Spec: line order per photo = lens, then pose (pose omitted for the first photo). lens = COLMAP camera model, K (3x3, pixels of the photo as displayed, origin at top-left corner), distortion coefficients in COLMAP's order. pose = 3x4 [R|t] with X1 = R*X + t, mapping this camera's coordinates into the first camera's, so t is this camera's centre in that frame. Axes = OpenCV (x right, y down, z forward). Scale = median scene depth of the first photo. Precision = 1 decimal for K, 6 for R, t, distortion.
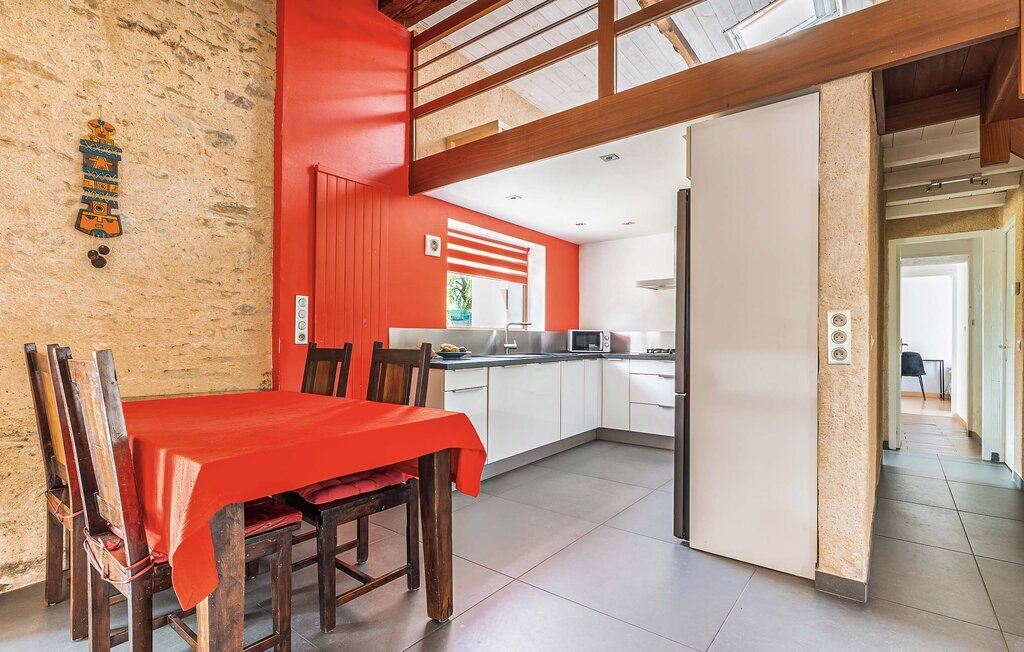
lens RADIAL K [[530.8, 0, 473.2], [0, 530.8, 335.7], [0, 0, 1]] dist [0.005182, 0.000909]
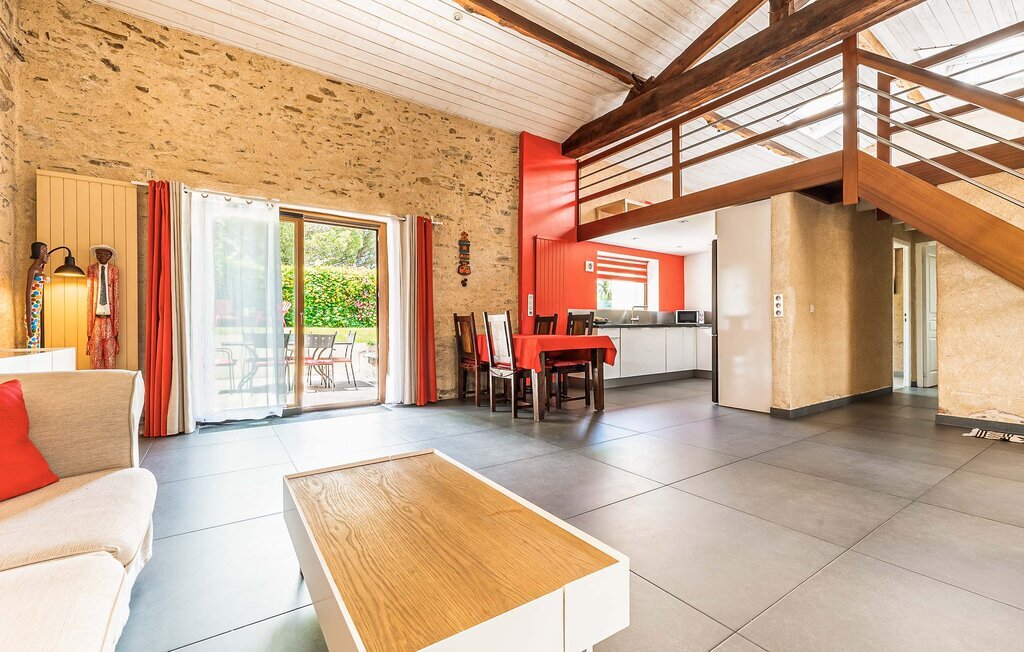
lens RADIAL K [[430.9, 0, 458.1], [0, 430.9, 320.4], [0, 0, 1]] dist [0.000567, -0.000176]
pose [[0.940061, -0.009852, -0.340863, 0.009709], [0.006927, 0.999928, -0.009796, 0.053209], [0.340935, 0.006848, 0.940062, -0.865896]]
